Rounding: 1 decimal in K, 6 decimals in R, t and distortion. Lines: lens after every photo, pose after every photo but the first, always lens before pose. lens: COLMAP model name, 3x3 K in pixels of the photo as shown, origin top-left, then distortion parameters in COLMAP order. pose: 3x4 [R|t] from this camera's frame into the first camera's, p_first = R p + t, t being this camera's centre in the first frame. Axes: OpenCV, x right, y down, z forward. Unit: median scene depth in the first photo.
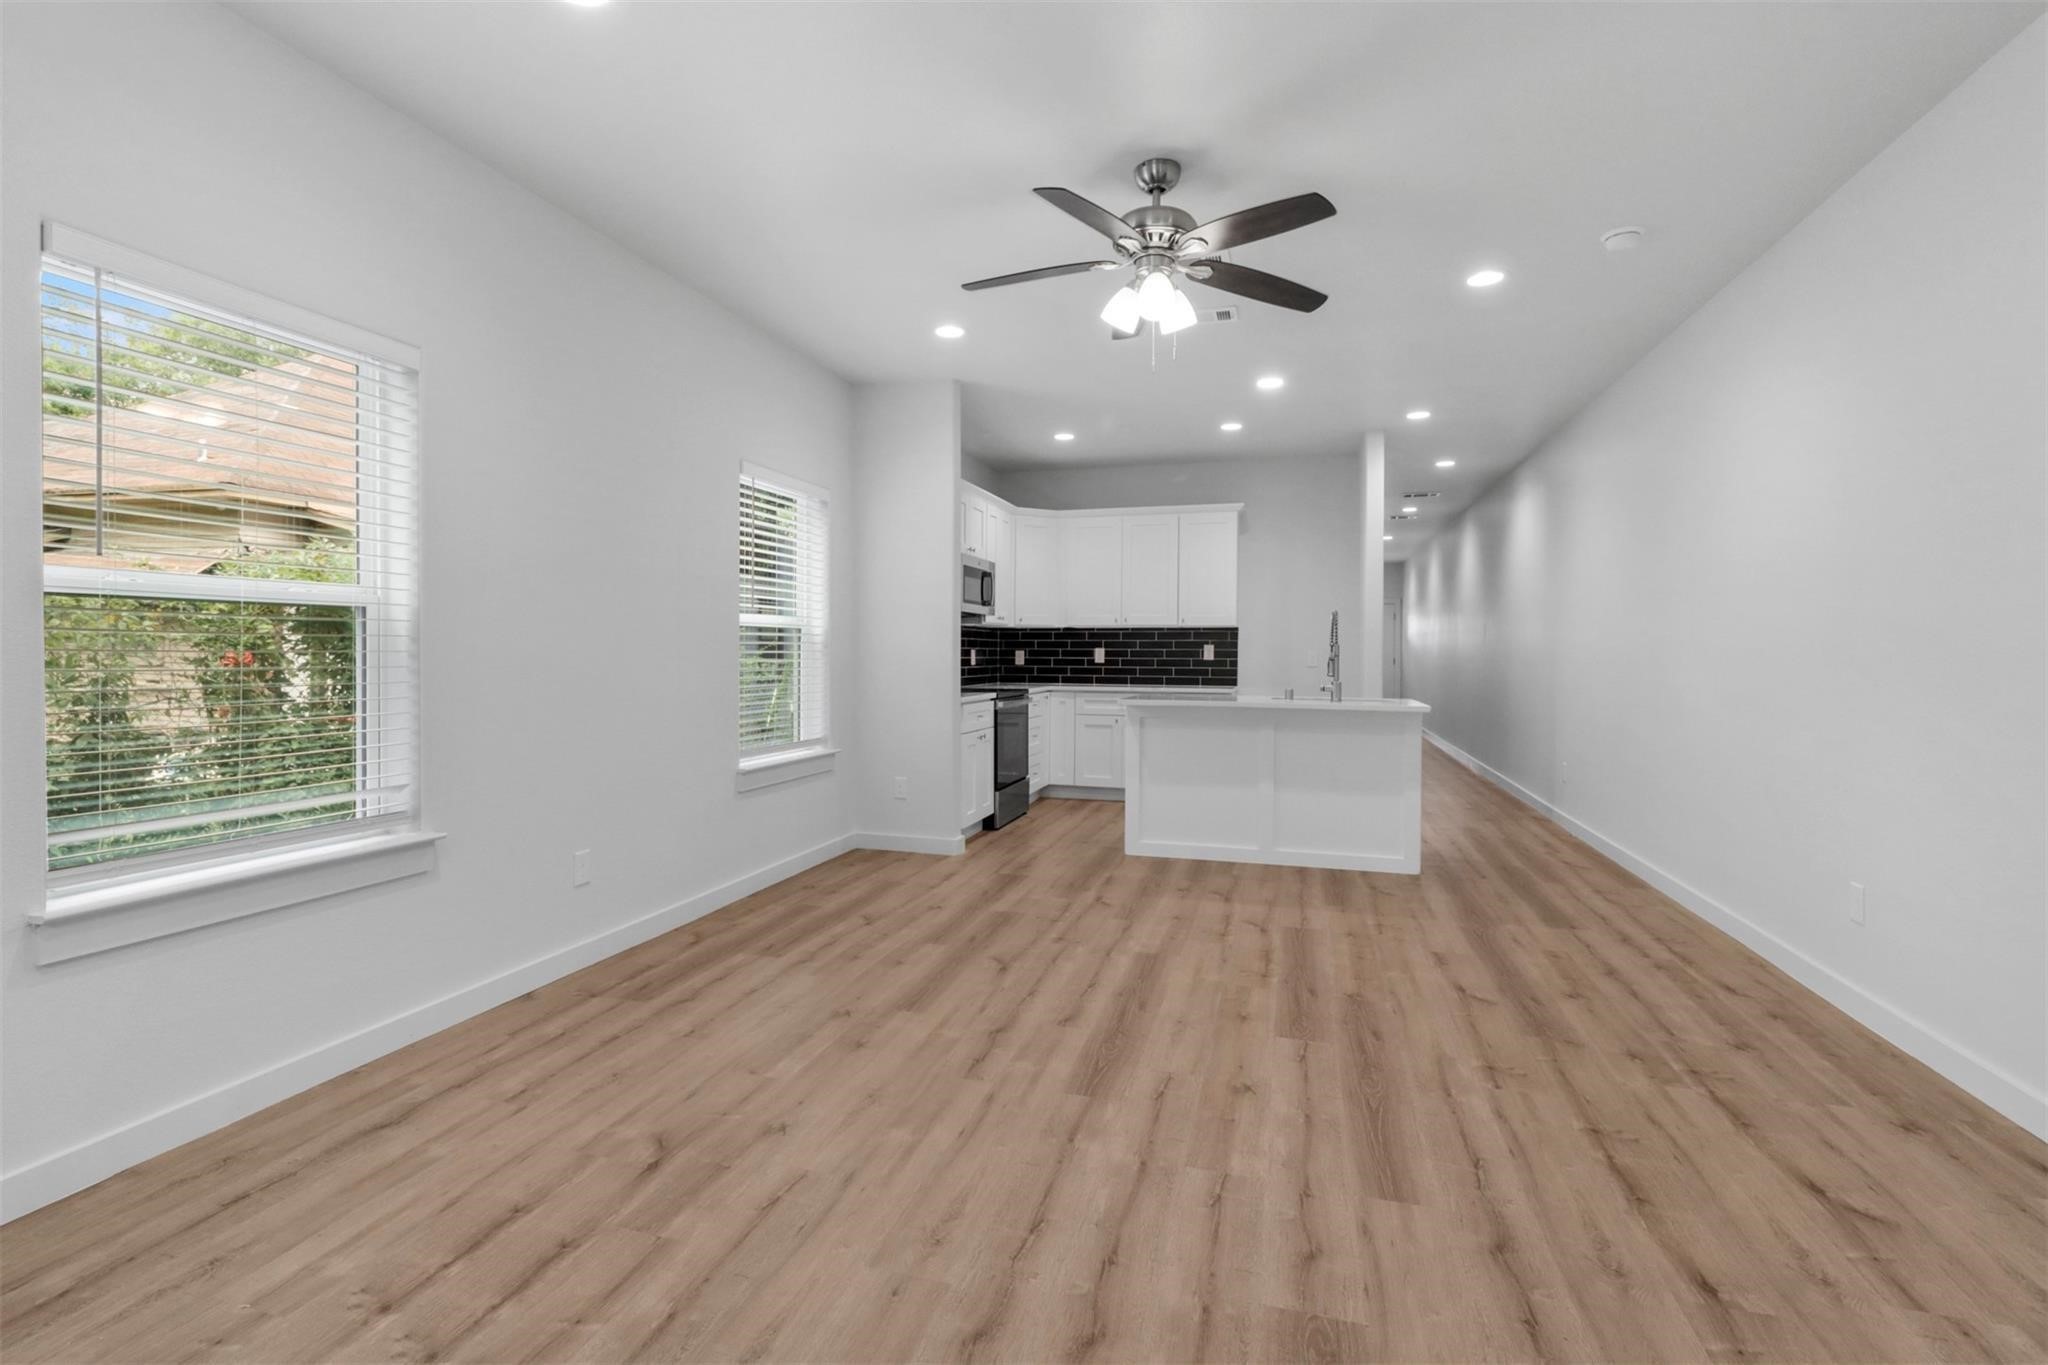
lens RADIAL K [[935.9, 0, 1004.4], [0, 935.9, 679.9], [0, 0, 1]] dist [0.008737, 0.000094]
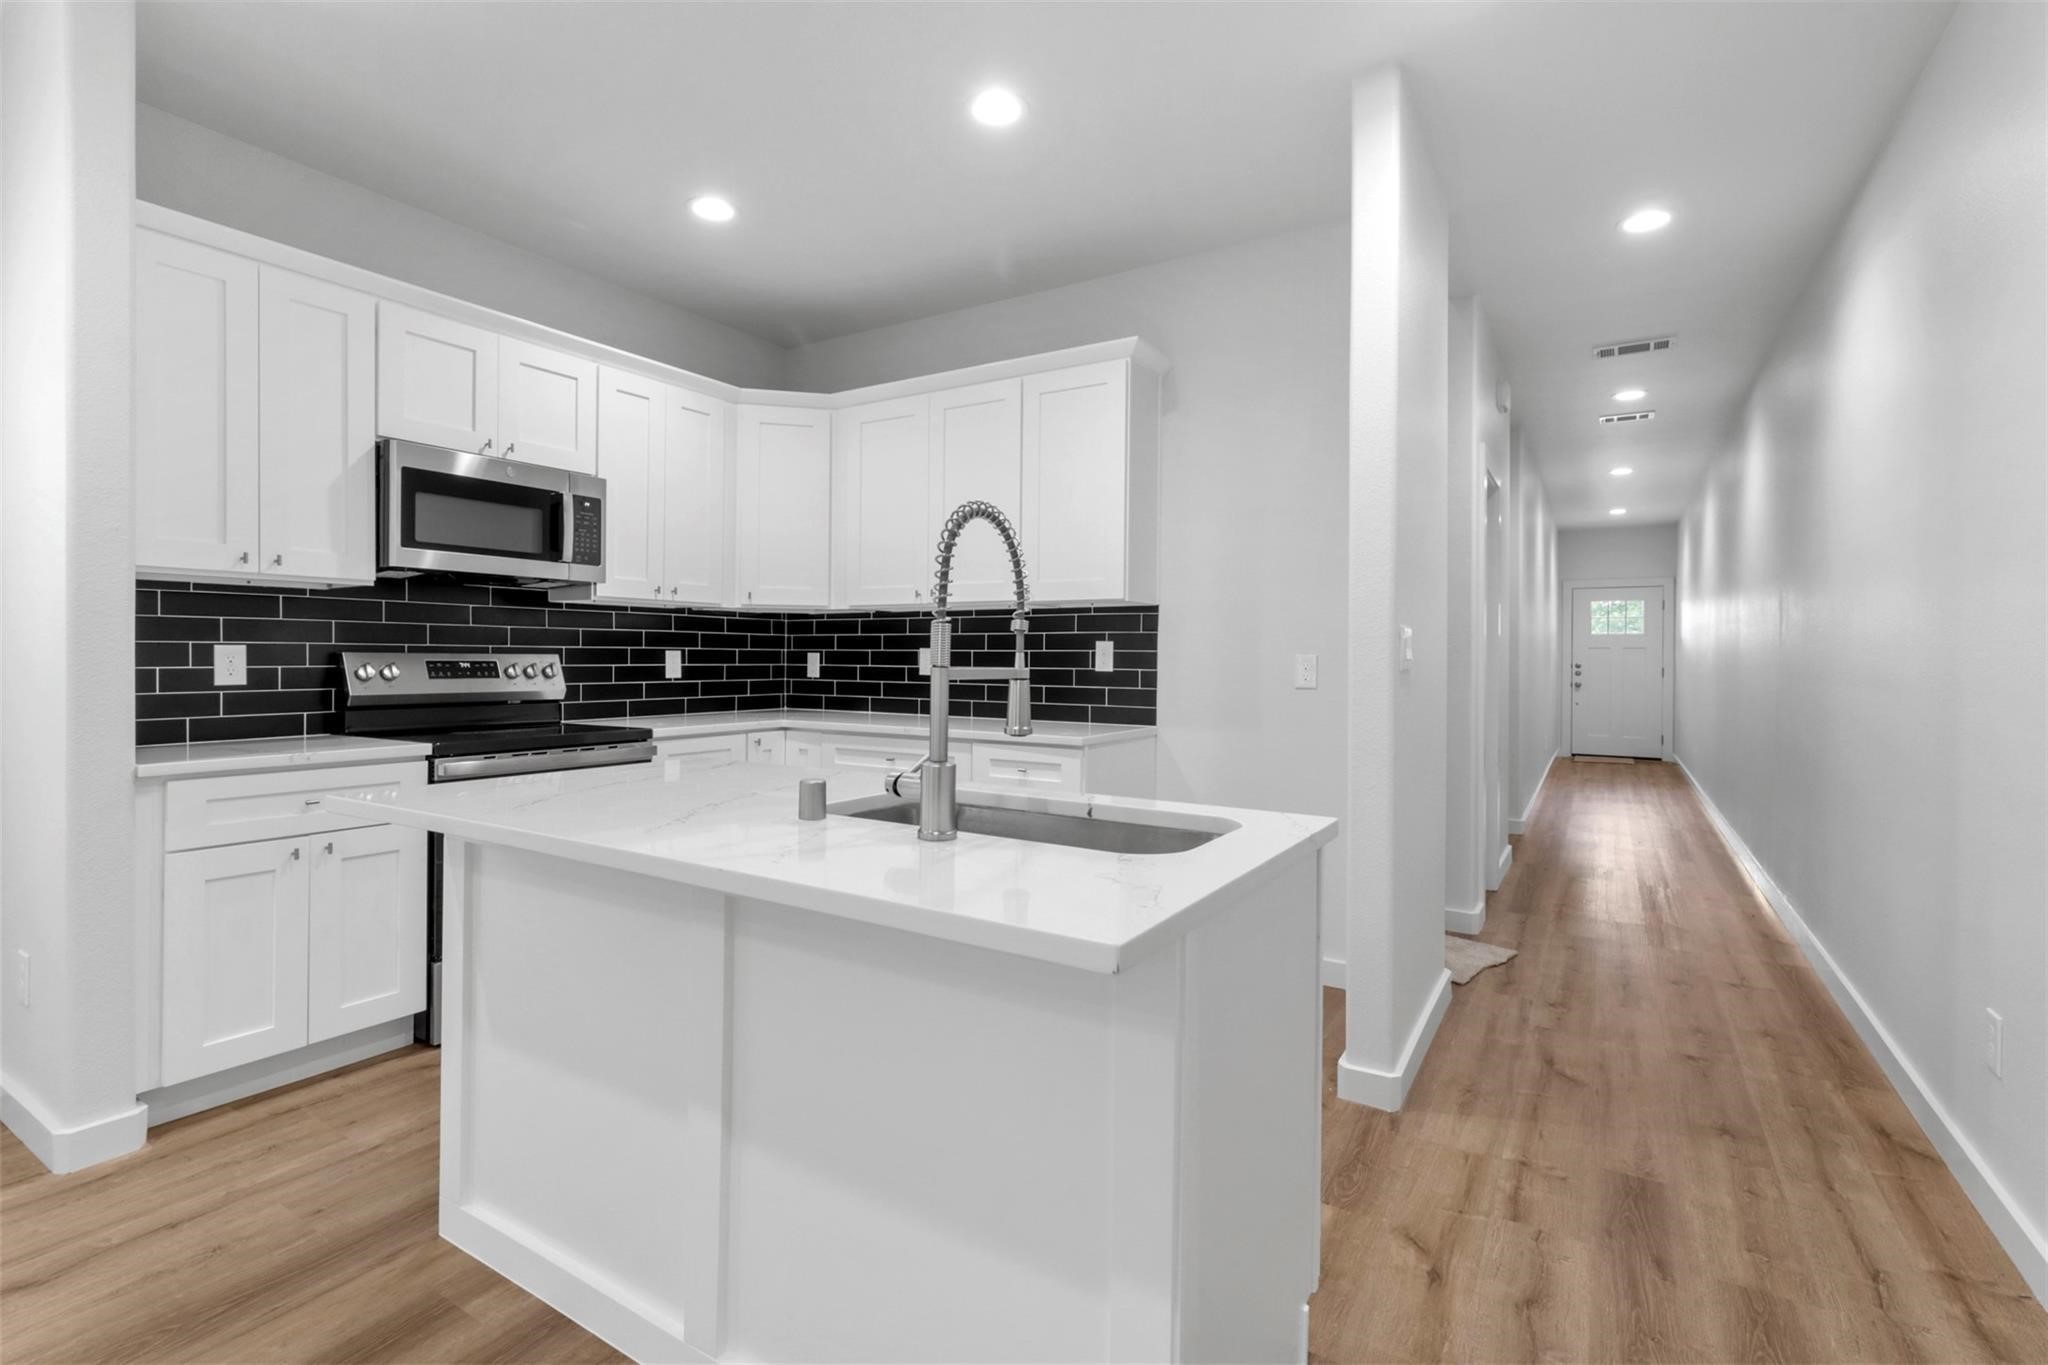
lens RADIAL K [[935.9, 0, 1036.0], [0, 935.9, 661.2], [0, 0, 1]] dist [0.008737, 0.000094]
pose [[0.968244, 0.001797, -0.250001, 0.693295], [-0.008857, 0.999593, -0.027117, -0.029103], [0.249850, 0.028470, 0.967866, 1.151579]]
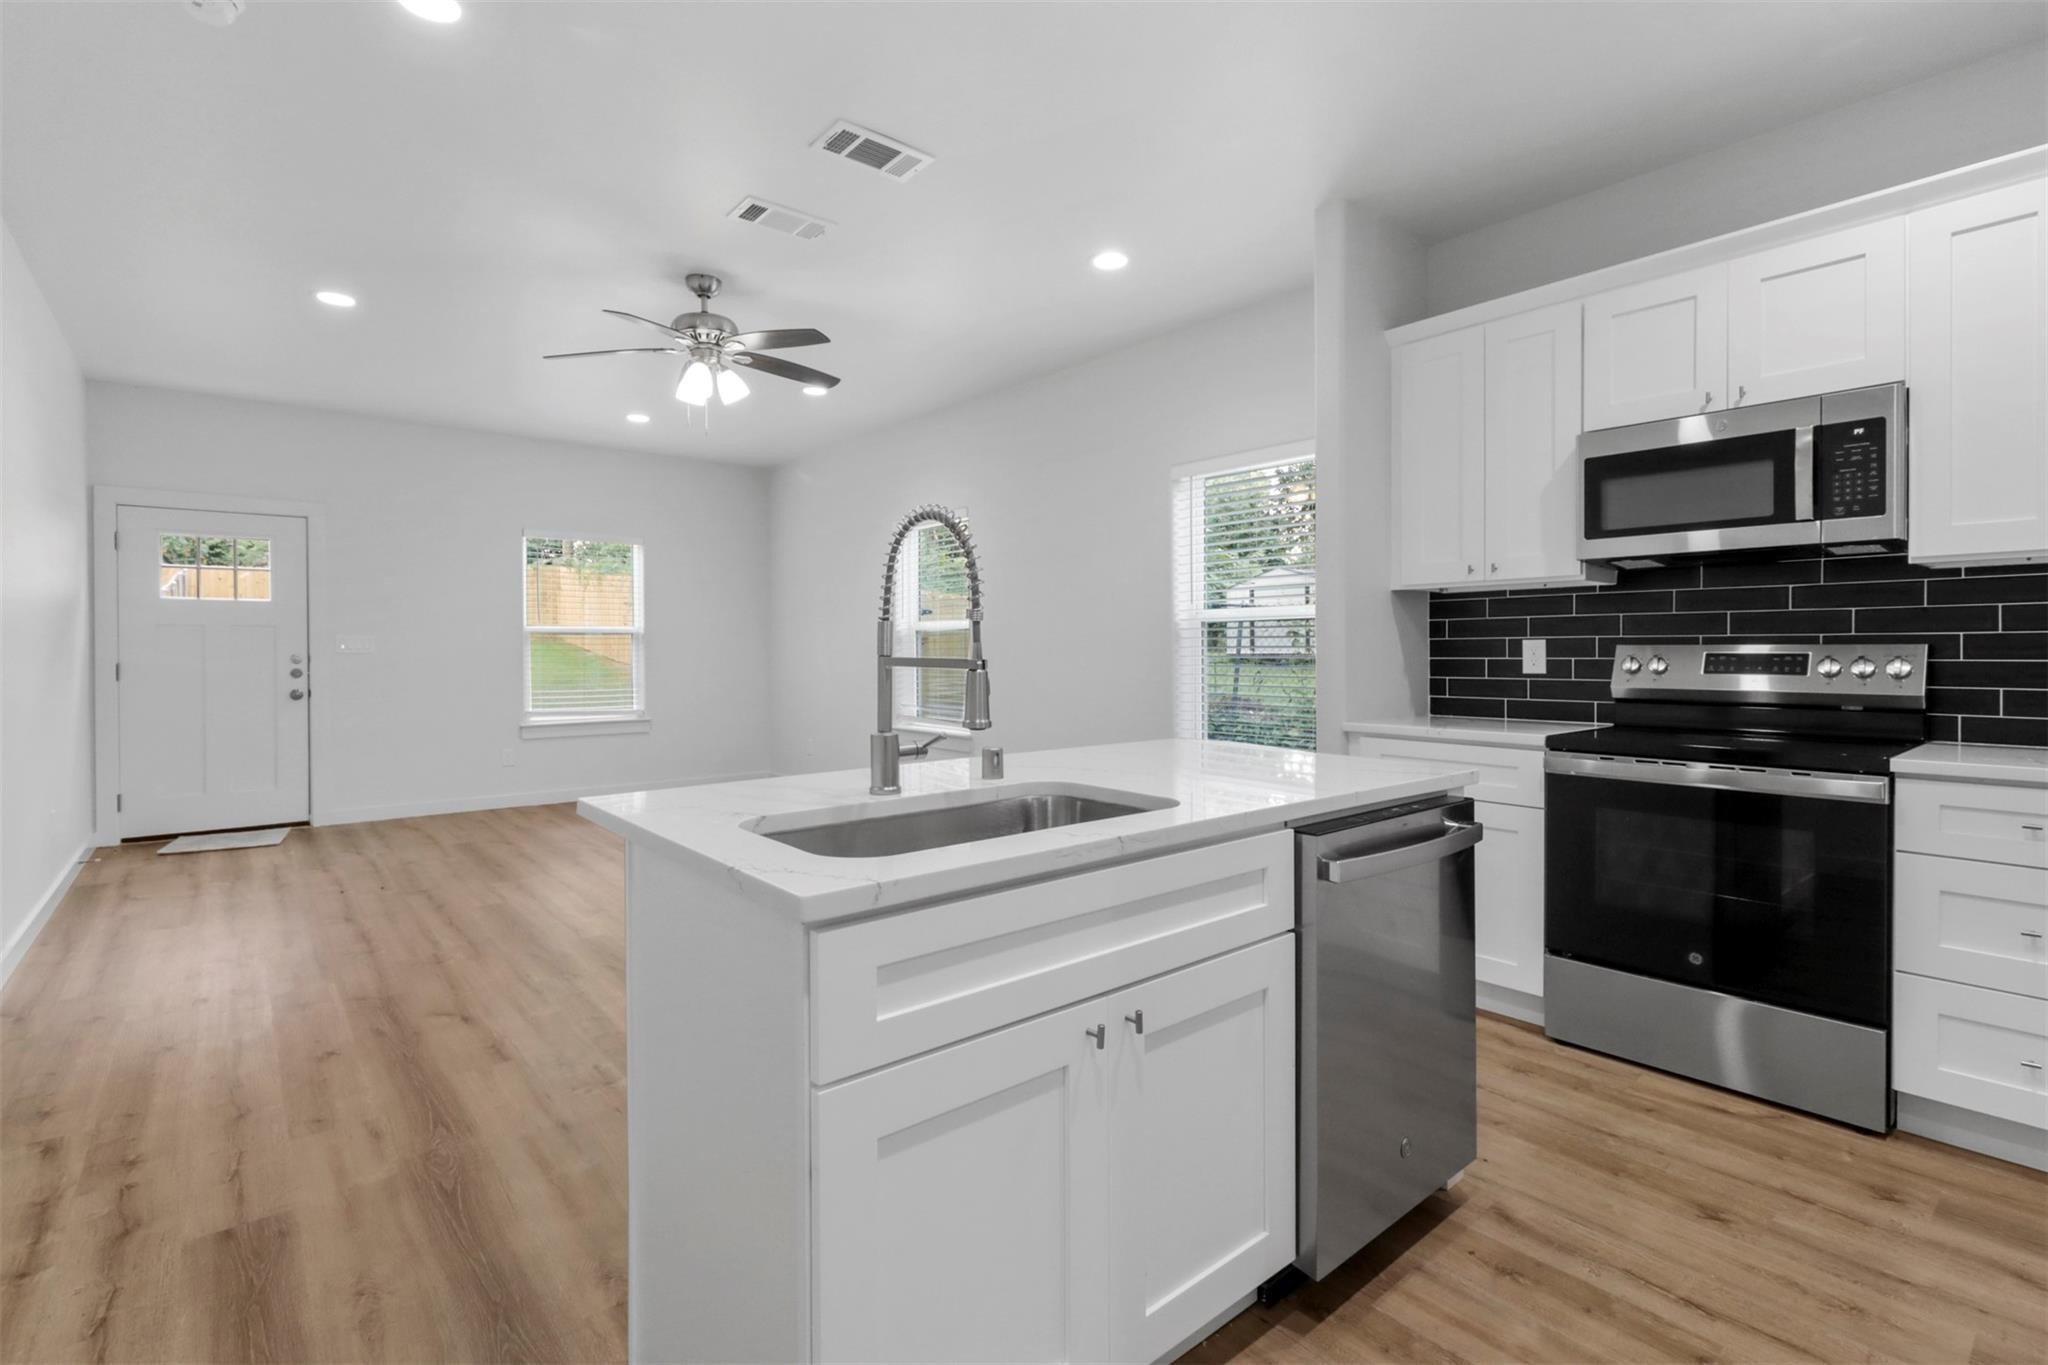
lens RADIAL K [[935.9, 0, 1022.6], [0, 935.9, 667.0], [0, 0, 1]] dist [0.008737, 0.000094]
pose [[-0.533481, 0.014664, -0.845685, 0.900823], [-0.023972, 0.999186, 0.032447, -0.048806], [0.845472, 0.037582, -0.532695, 1.802111]]
